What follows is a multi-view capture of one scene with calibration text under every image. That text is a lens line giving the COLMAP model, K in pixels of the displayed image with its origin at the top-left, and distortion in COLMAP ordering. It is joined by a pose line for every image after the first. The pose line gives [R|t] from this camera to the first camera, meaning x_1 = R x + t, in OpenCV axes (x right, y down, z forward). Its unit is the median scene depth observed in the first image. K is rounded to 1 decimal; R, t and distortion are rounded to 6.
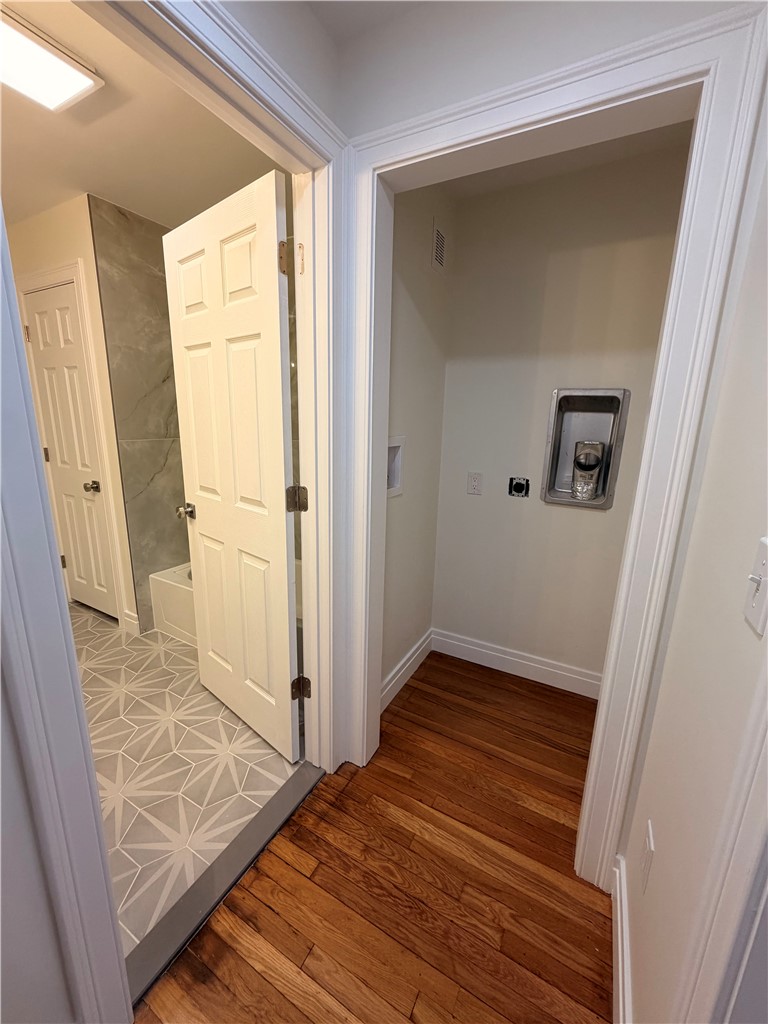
lens RADIAL K [[408.9, 0, 380.2], [0, 408.9, 516.7], [0, 0, 1]] dist [-0.002623, 0.000436]
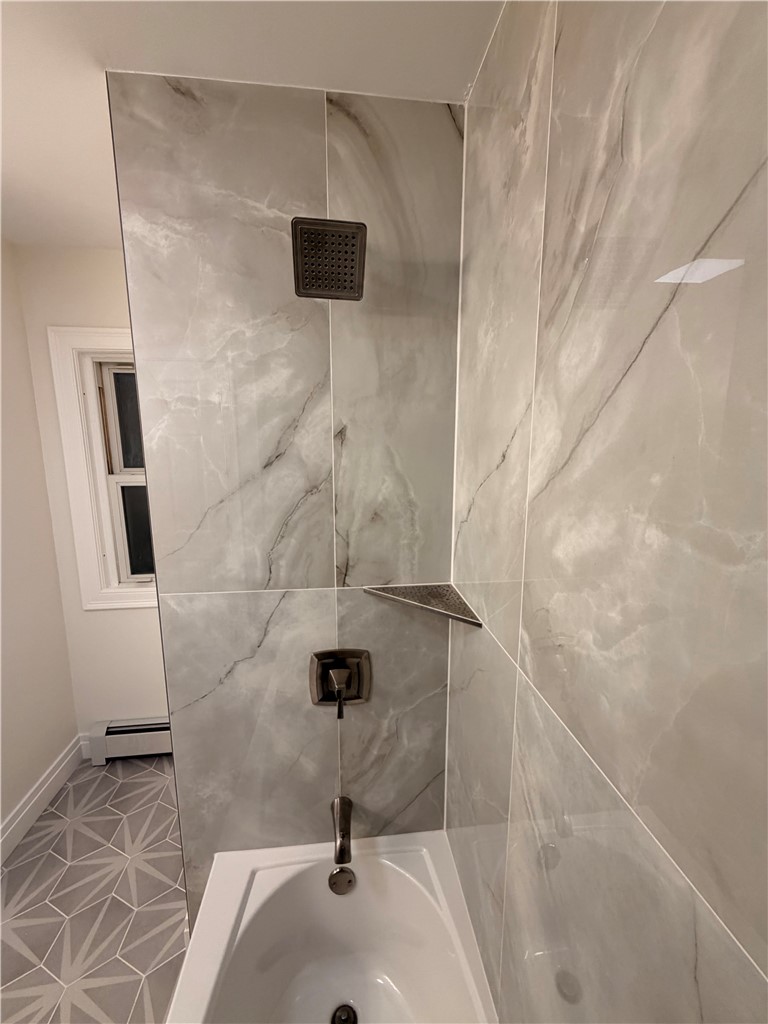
lens RADIAL K [[408.9, 0, 385.8], [0, 408.9, 511.6], [0, 0, 1]] dist [-0.002623, 0.000436]
pose [[0.591960, 0.113075, -0.797996, -0.110557], [-0.177131, 0.984154, 0.008056, -0.323585], [0.786262, 0.136581, 0.602609, 0.883035]]
